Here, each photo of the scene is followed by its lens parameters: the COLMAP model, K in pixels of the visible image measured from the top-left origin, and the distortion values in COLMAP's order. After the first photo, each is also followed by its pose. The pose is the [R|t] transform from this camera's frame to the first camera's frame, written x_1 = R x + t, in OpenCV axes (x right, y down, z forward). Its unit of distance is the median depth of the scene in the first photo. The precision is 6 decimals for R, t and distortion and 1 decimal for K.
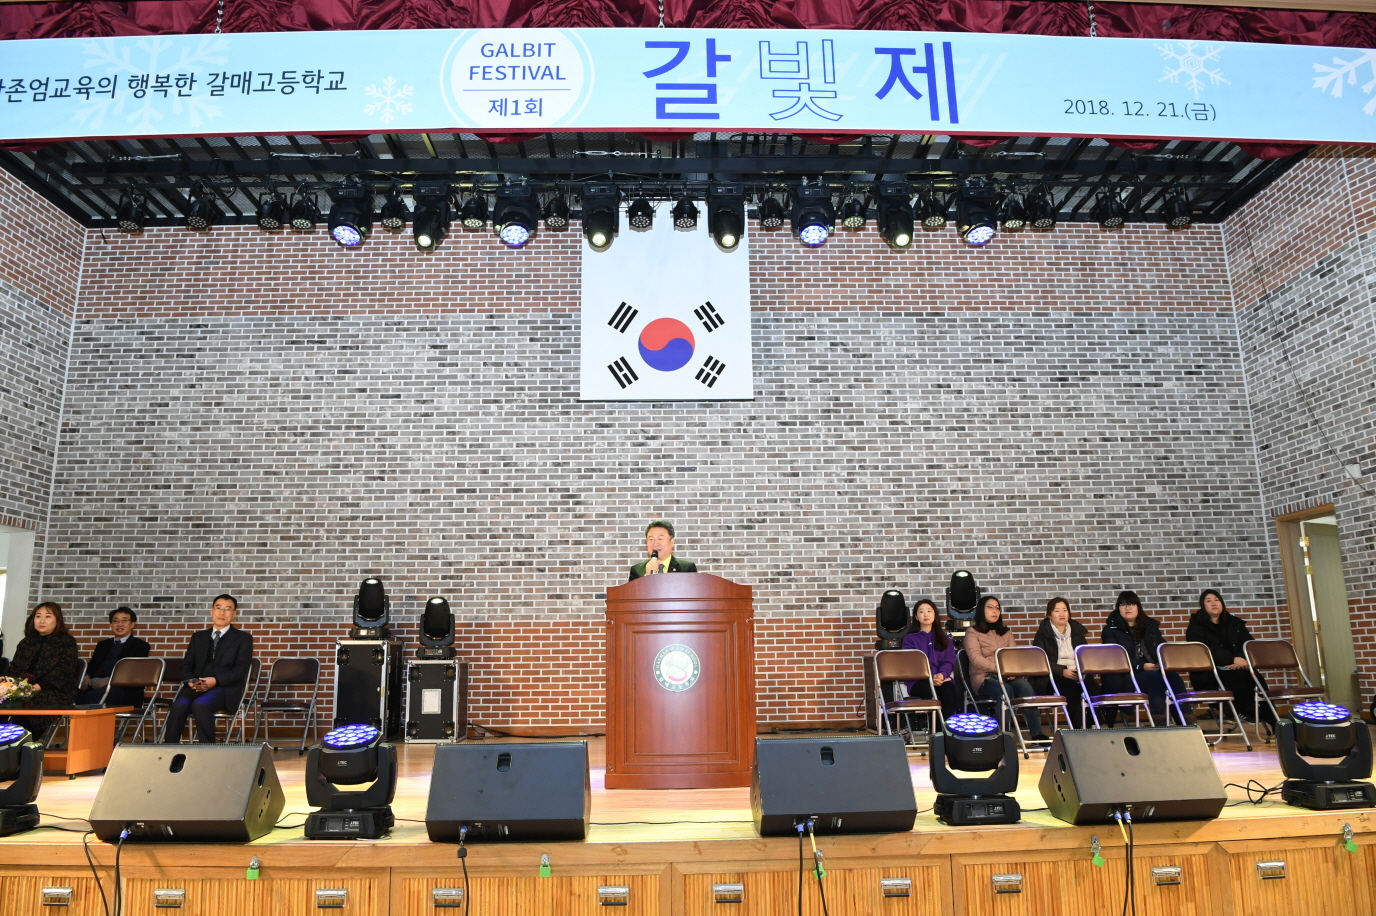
lens RADIAL K [[943.9, 0, 685.3], [0, 943.9, 452.0], [0, 0, 1]] dist [-0.076605, 0.017081]
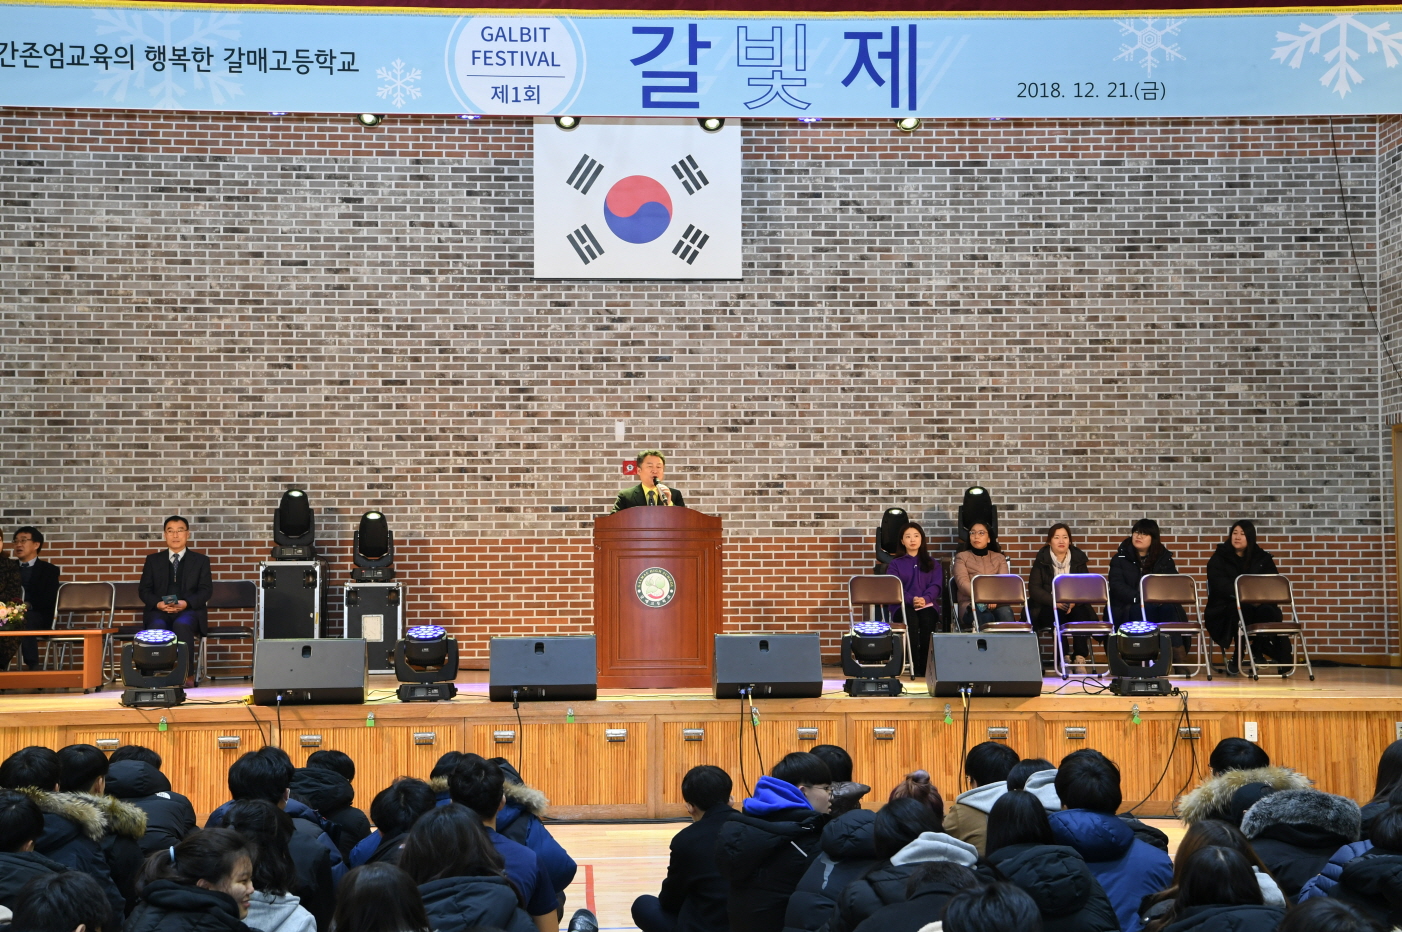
lens RADIAL K [[2260.4, 0, 698.0], [0, 2260.4, 450.3], [0, 0, 1]] dist [0.239554, 0.000000]
pose [[0.999553, 0.010694, 0.027906, -0.020722], [-0.014835, 0.988162, 0.152693, -0.209689], [-0.025942, -0.153039, 0.987880, -0.995815]]
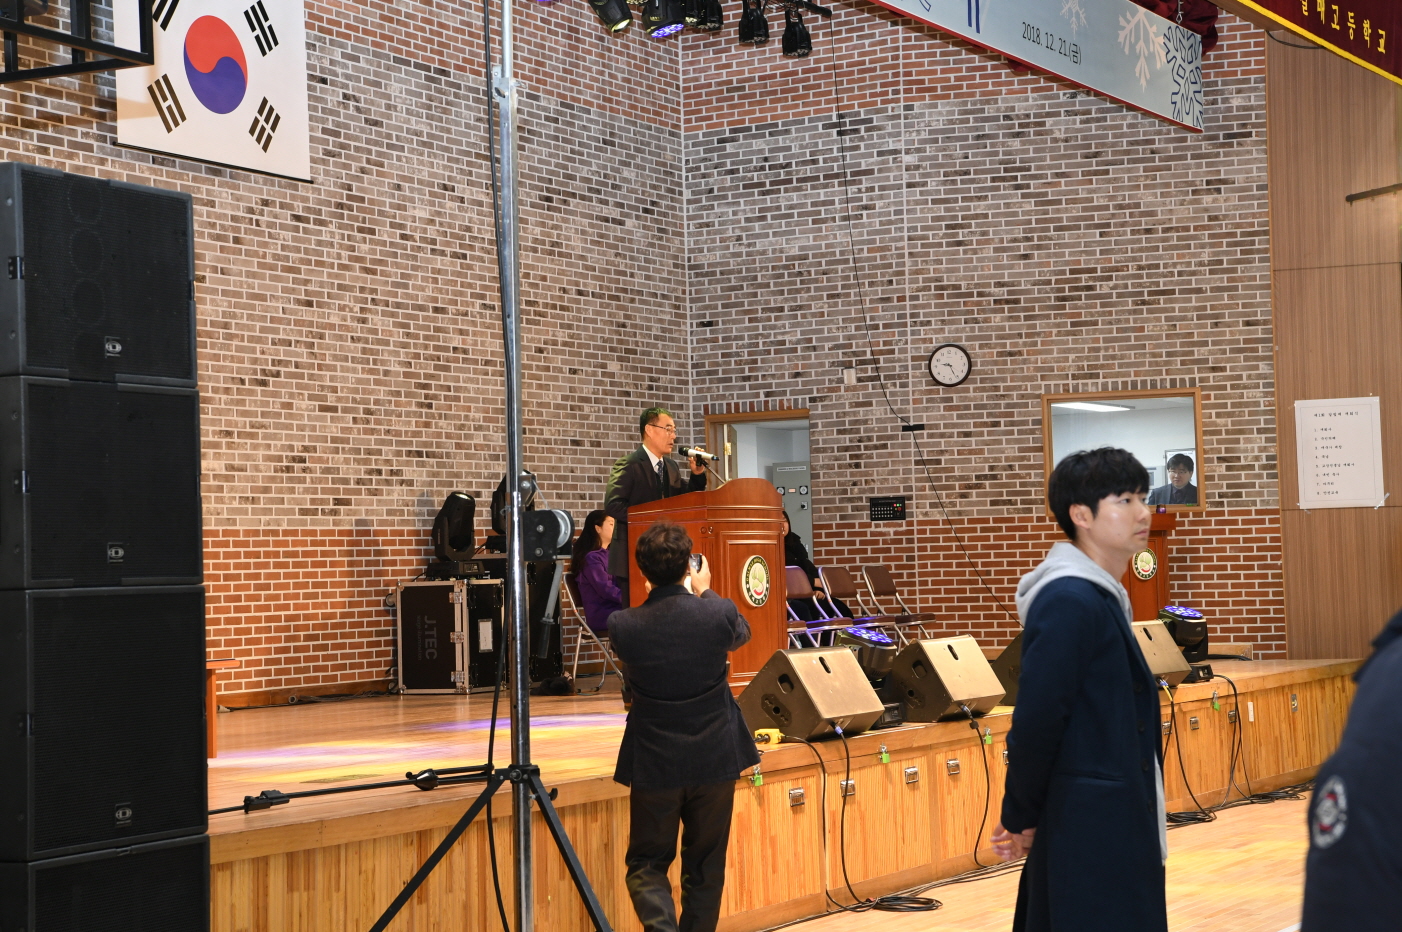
lens RADIAL K [[2648.0, 0, 694.4], [0, 2648.0, 452.0], [0, 0, 1]] dist [0.301199, 0.000000]
pose [[0.511351, 0.040647, 0.858410, -1.292398], [-0.160218, 0.985877, 0.048759, -0.006299], [-0.844305, -0.162466, 0.510641, -0.142458]]
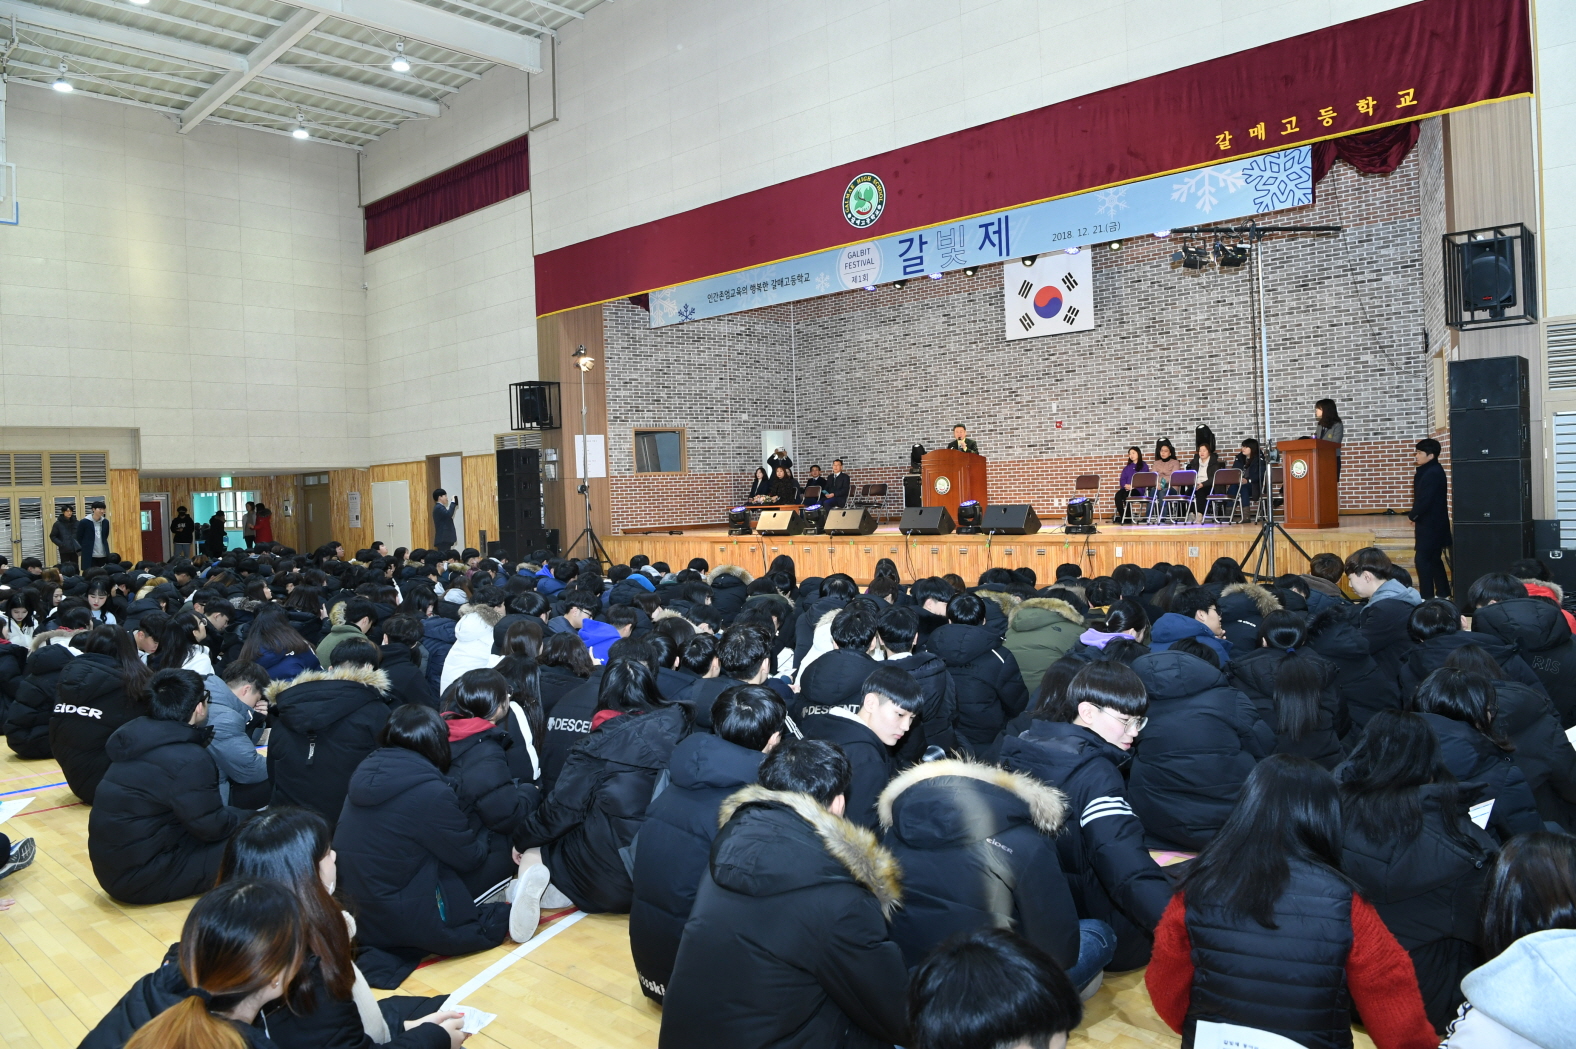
lens RADIAL K [[1092.2, 0, 790.3], [0, 1092.2, 512.6], [0, 0, 1]] dist [-0.080926, 0.025955]
pose [[0.724344, 0.000724, -0.689438, 1.016244], [0.172442, 0.968024, 0.182189, -0.184836], [0.667525, -0.250855, 0.701058, -0.818477]]
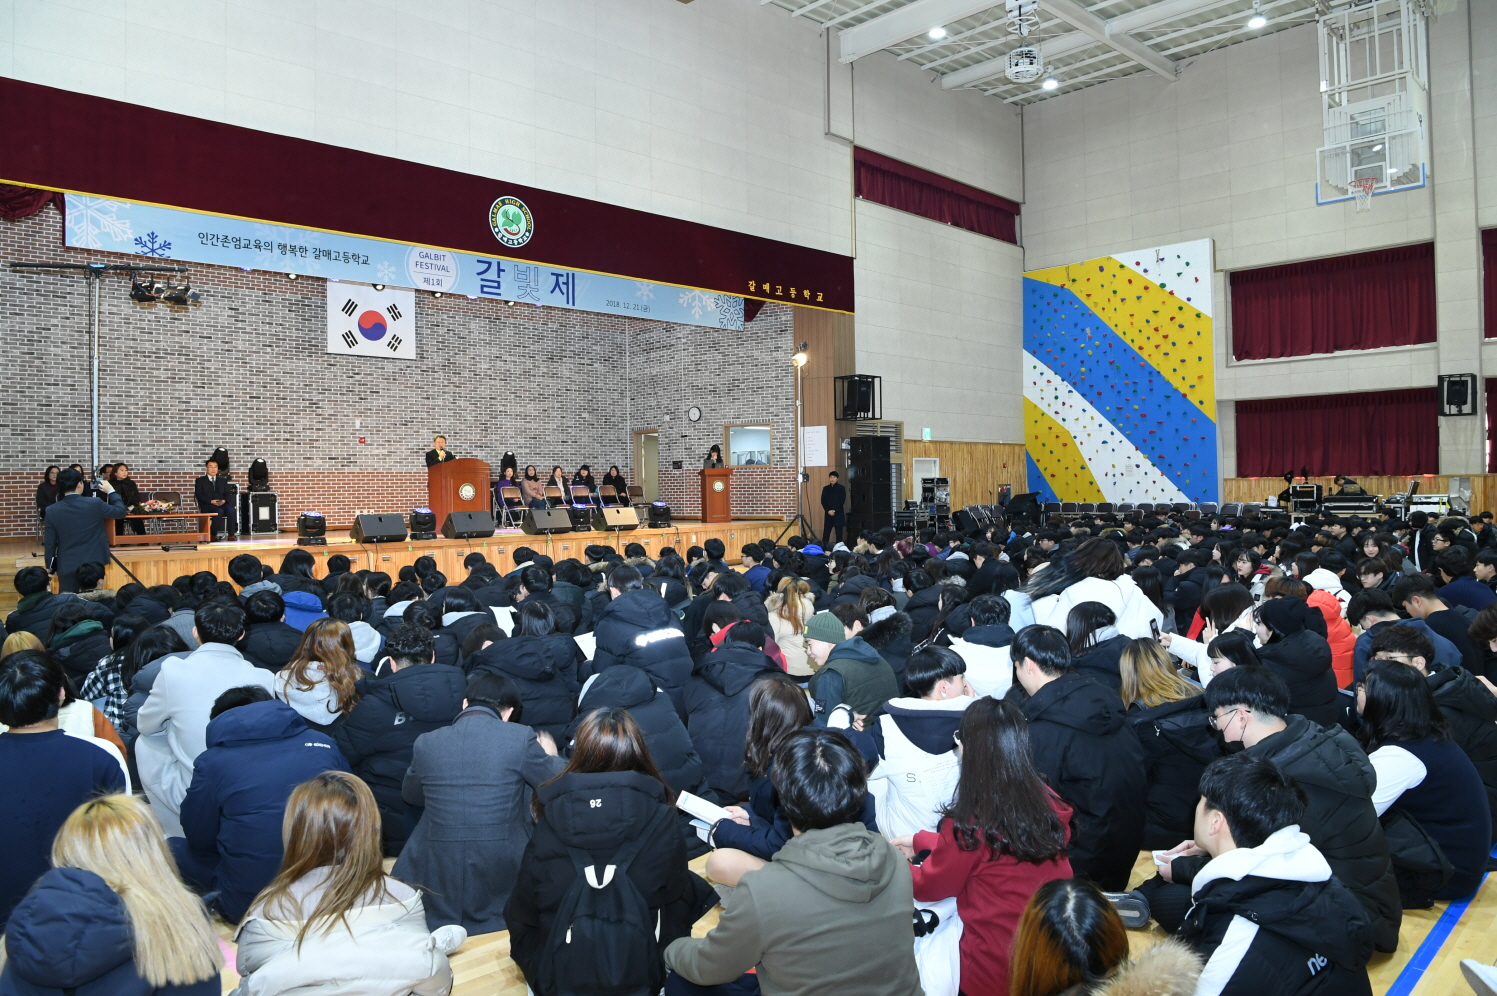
lens RADIAL K [[1026.9, 0, 747.8], [0, 1026.9, 493.0], [0, 0, 1]] dist [-0.076605, 0.017081]
pose [[0.734767, 0.000344, 0.678320, -0.832669], [-0.139330, 0.978754, 0.150428, -0.195005], [-0.663856, -0.205039, 0.719204, -0.995811]]
